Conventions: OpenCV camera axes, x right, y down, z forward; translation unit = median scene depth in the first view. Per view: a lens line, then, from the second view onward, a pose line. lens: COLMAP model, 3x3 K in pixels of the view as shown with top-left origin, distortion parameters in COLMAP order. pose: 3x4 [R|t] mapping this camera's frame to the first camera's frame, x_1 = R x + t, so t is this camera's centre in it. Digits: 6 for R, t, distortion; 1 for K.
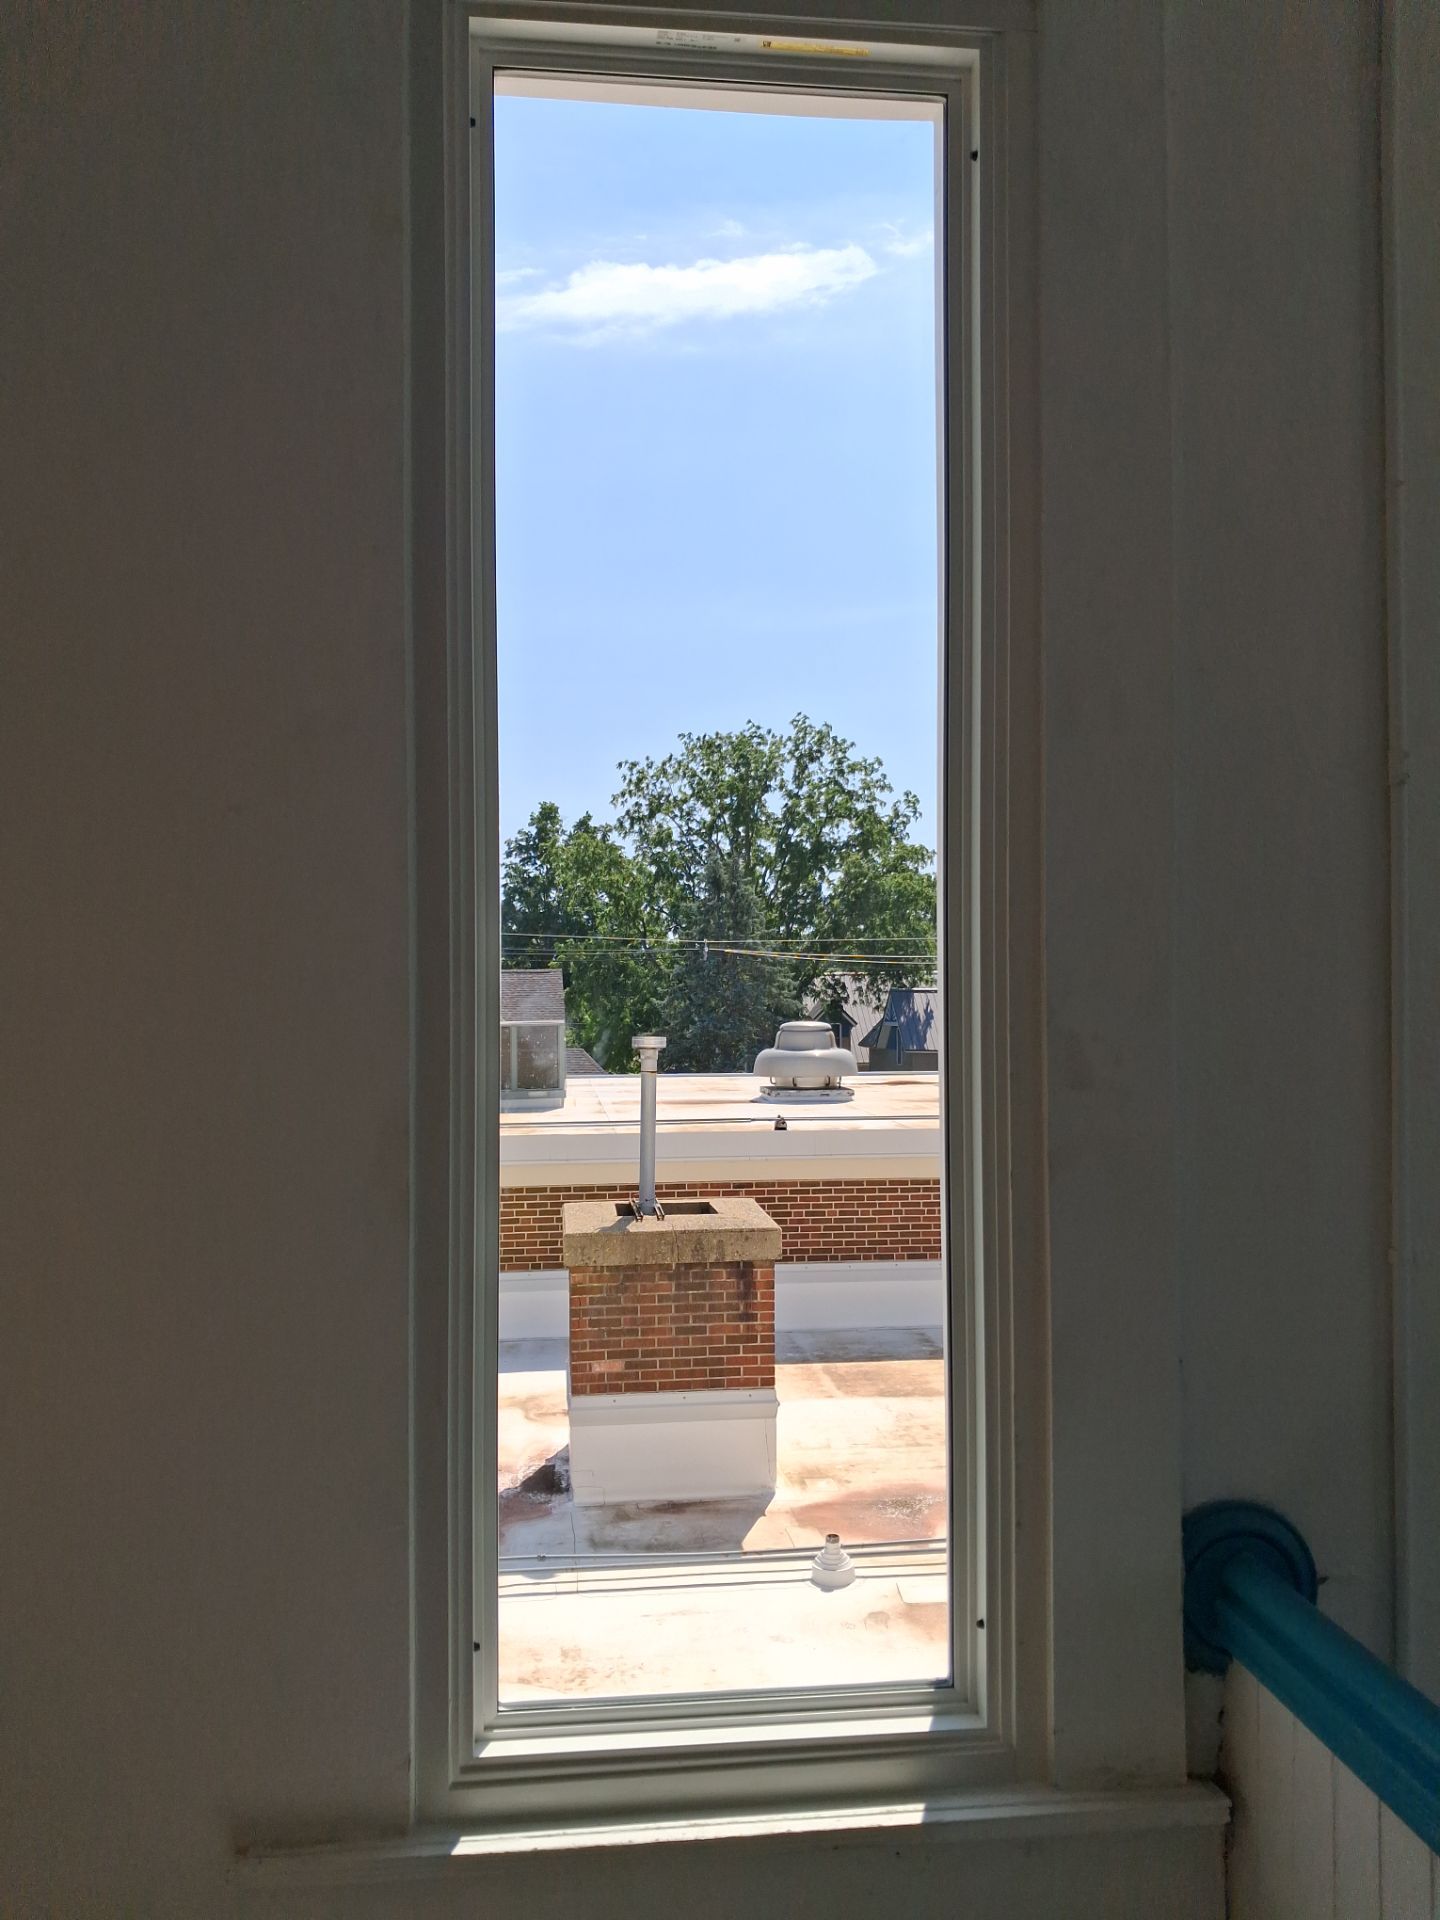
lens RADIAL K [[1499.8, 0, 715.9], [0, 1499.8, 970.2], [0, 0, 1]] dist [0.060116, -0.069872]
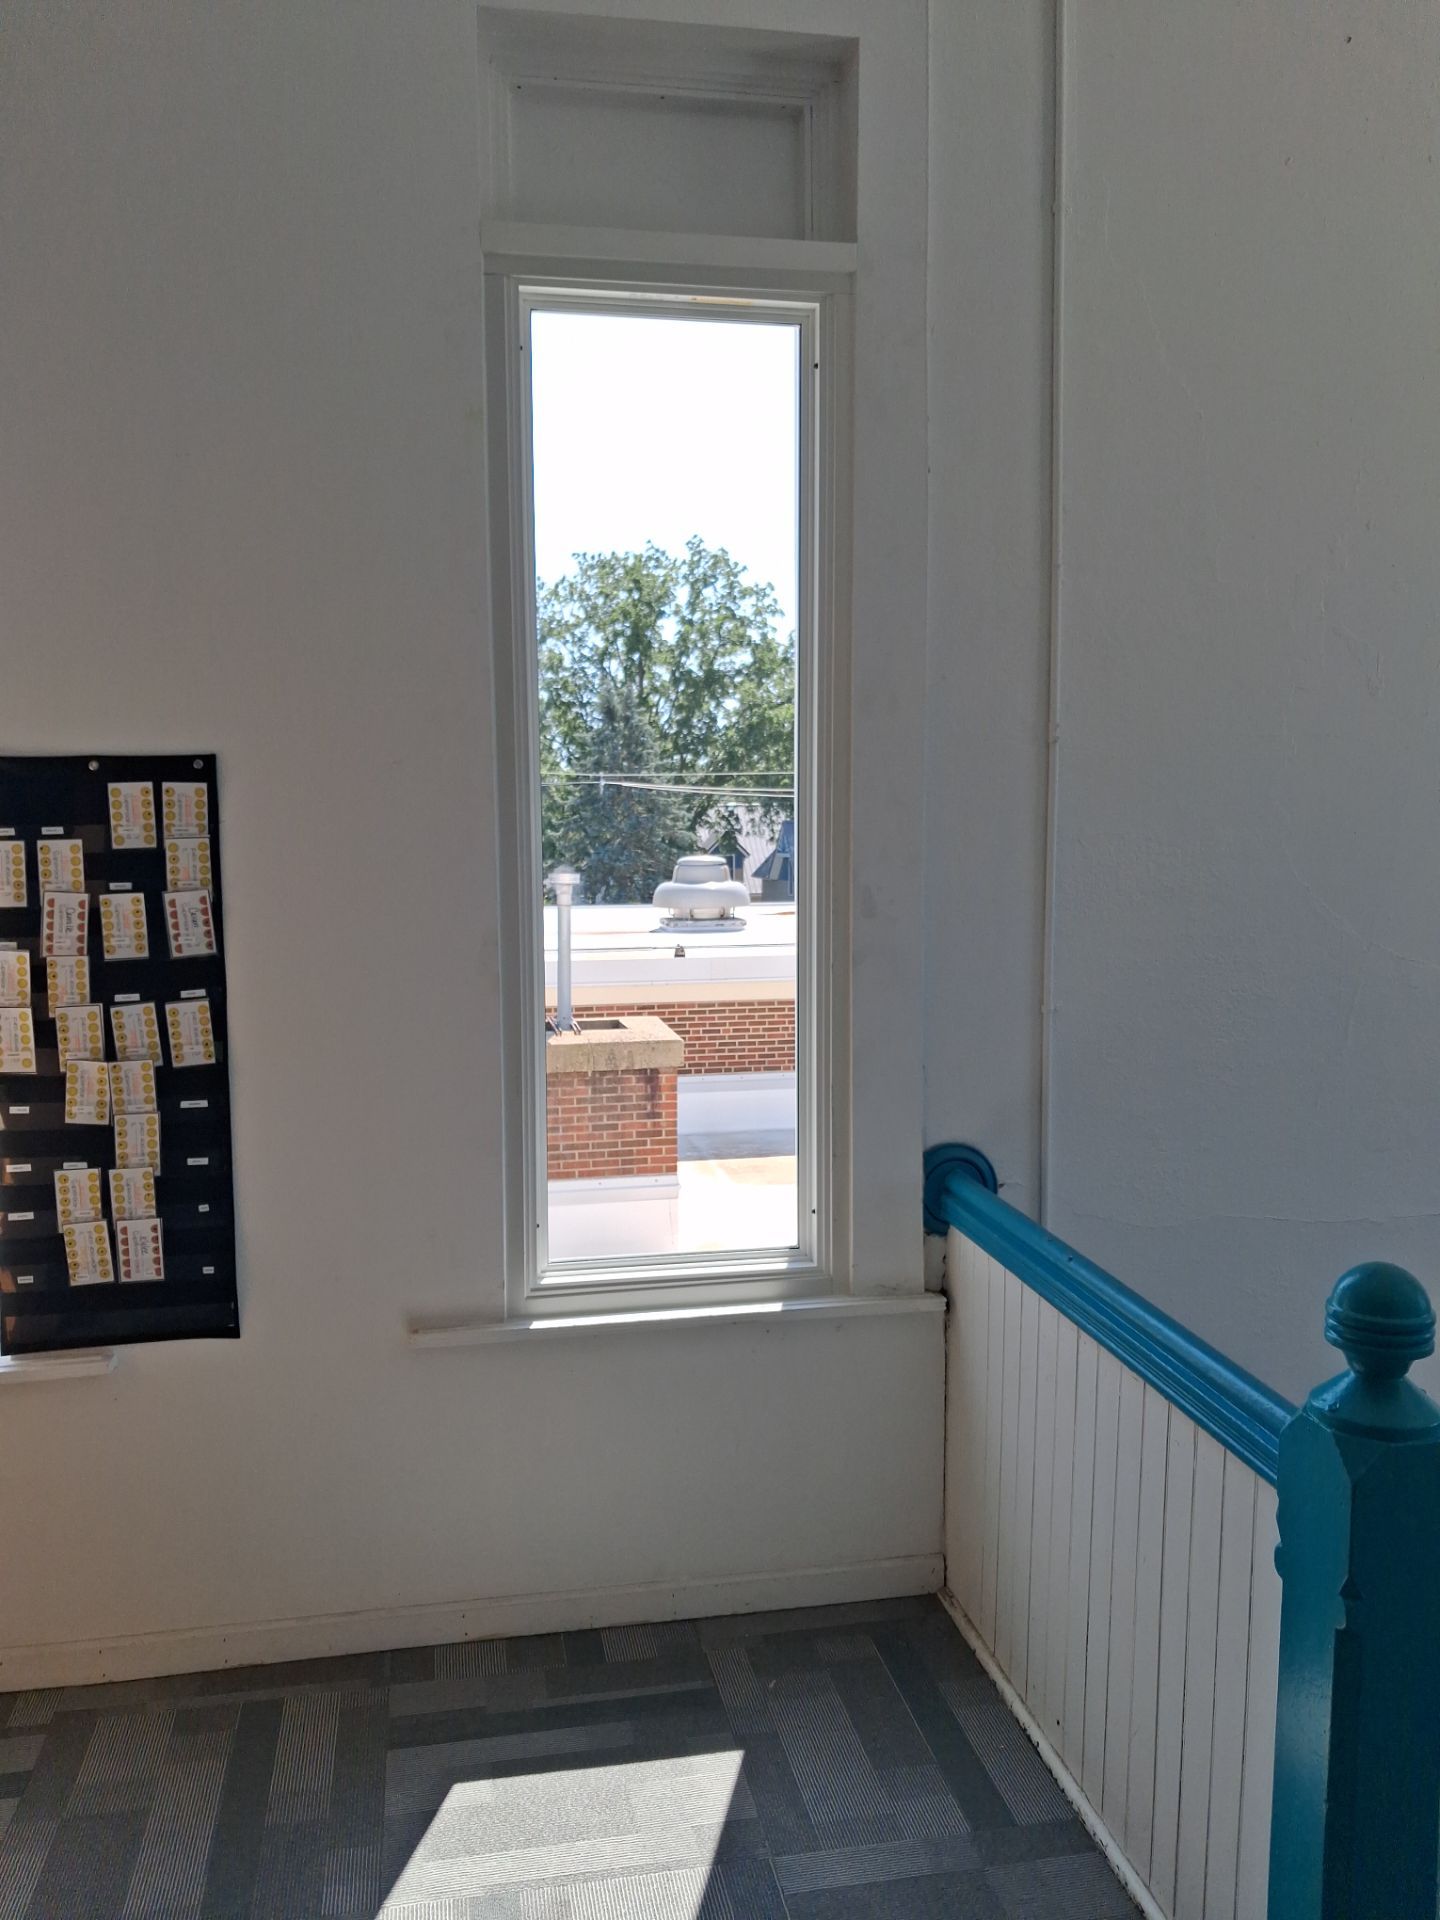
lens RADIAL K [[1499.8, 0, 721.1], [0, 1499.8, 965.2], [0, 0, 1]] dist [0.060116, -0.069872]
pose [[0.997237, -0.008037, 0.073845, -0.015783], [-0.000124, 0.993947, 0.109861, -0.014086], [-0.074281, -0.109567, 0.991200, -0.176551]]
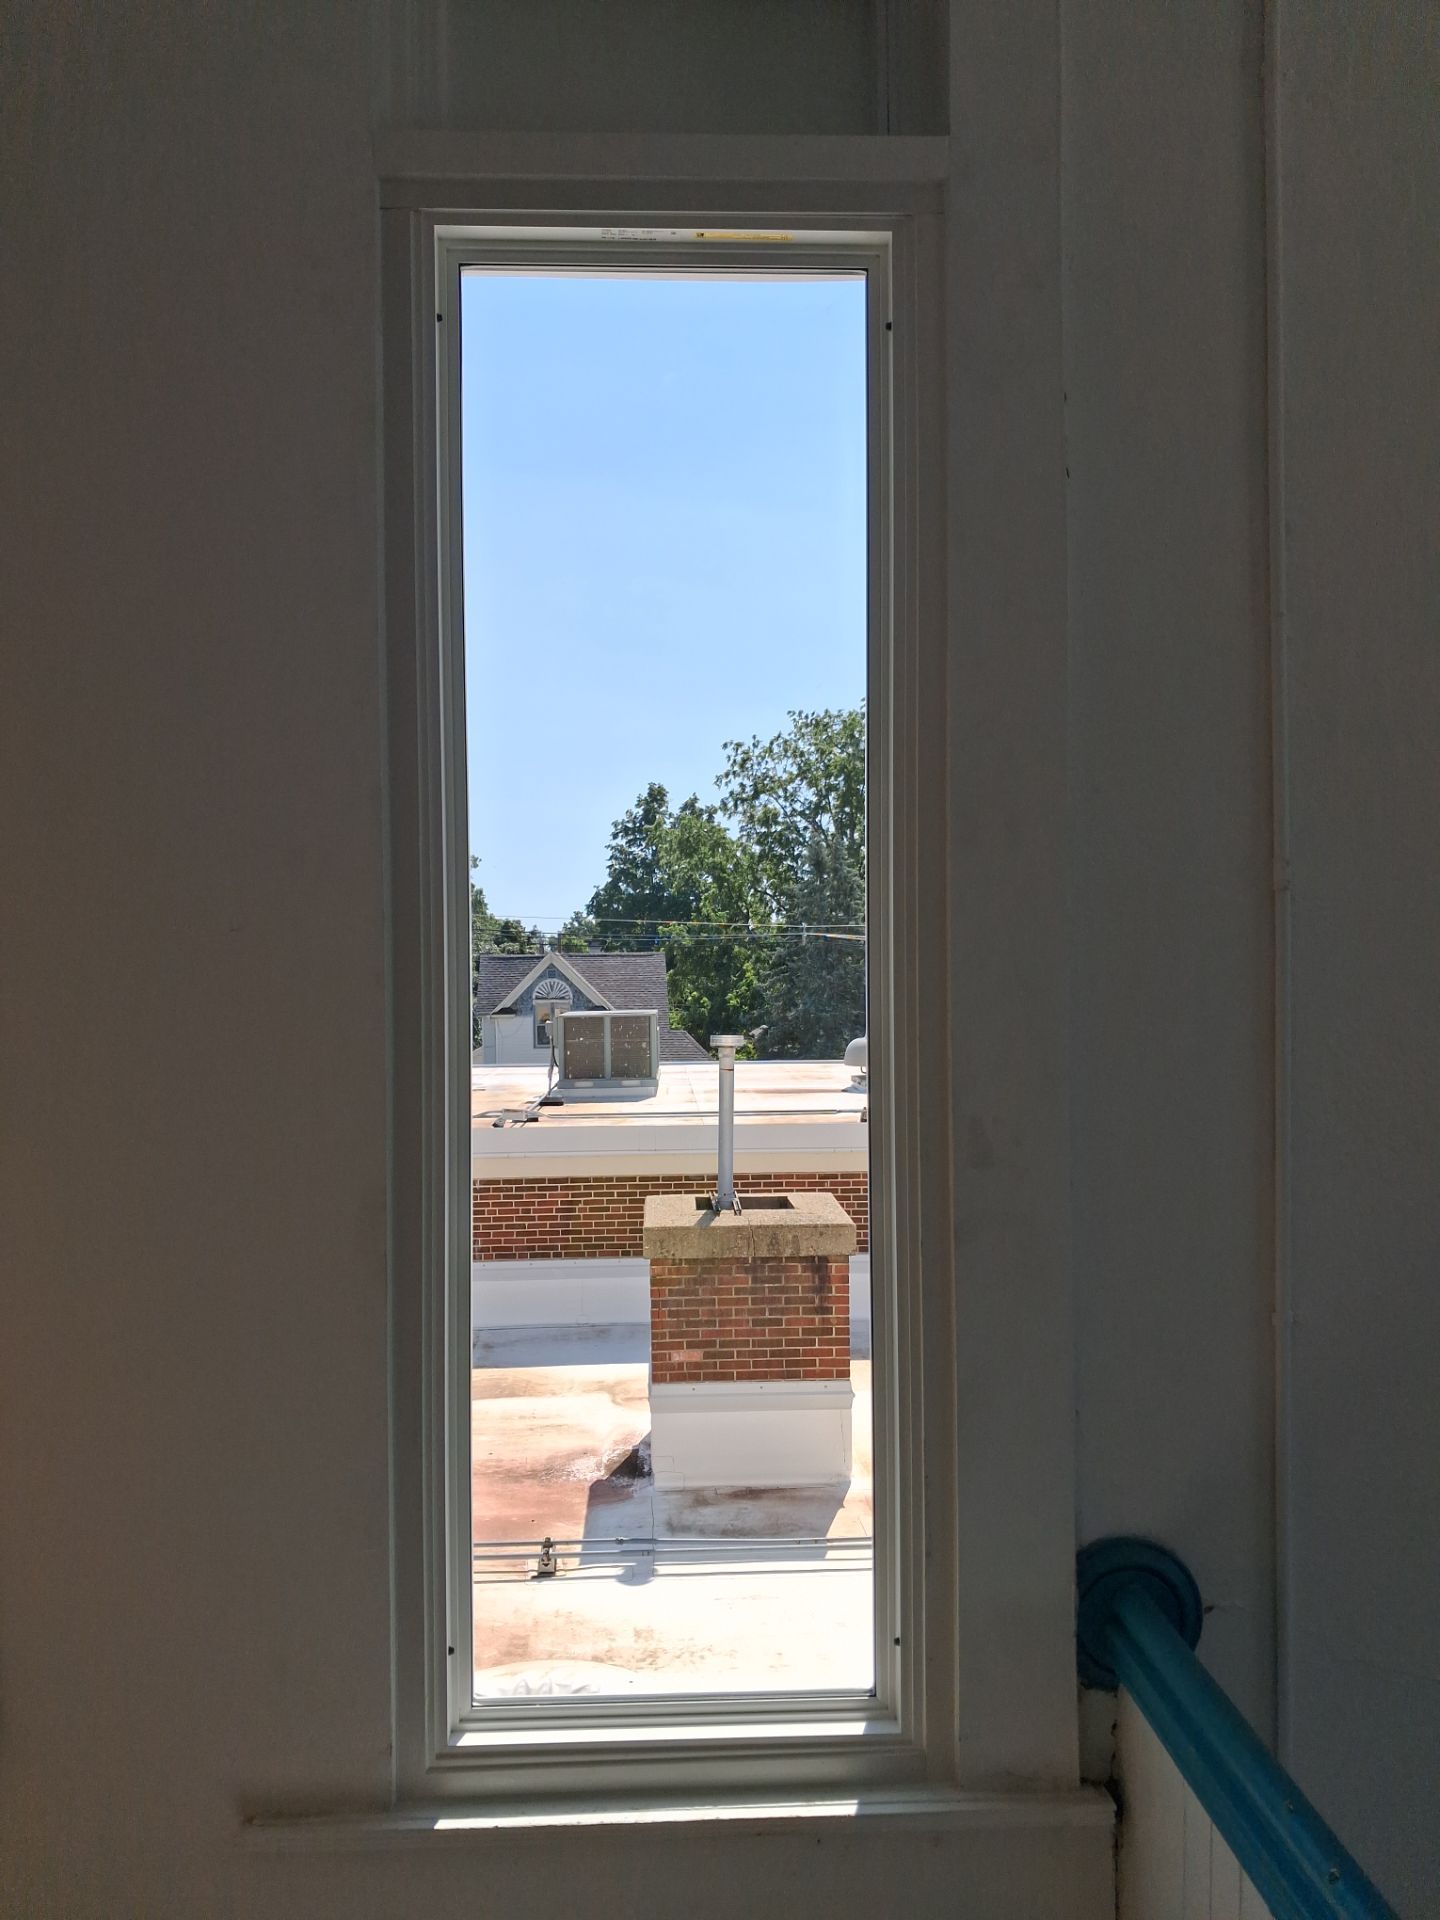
lens RADIAL K [[1499.8, 0, 722.1], [0, 1499.8, 974.1], [0, 0, 1]] dist [0.060116, -0.069872]
pose [[0.997755, -0.002439, -0.066927, 0.029064], [0.003520, 0.999865, 0.016036, -0.019553], [0.066879, -0.016235, 0.997629, -0.028914]]
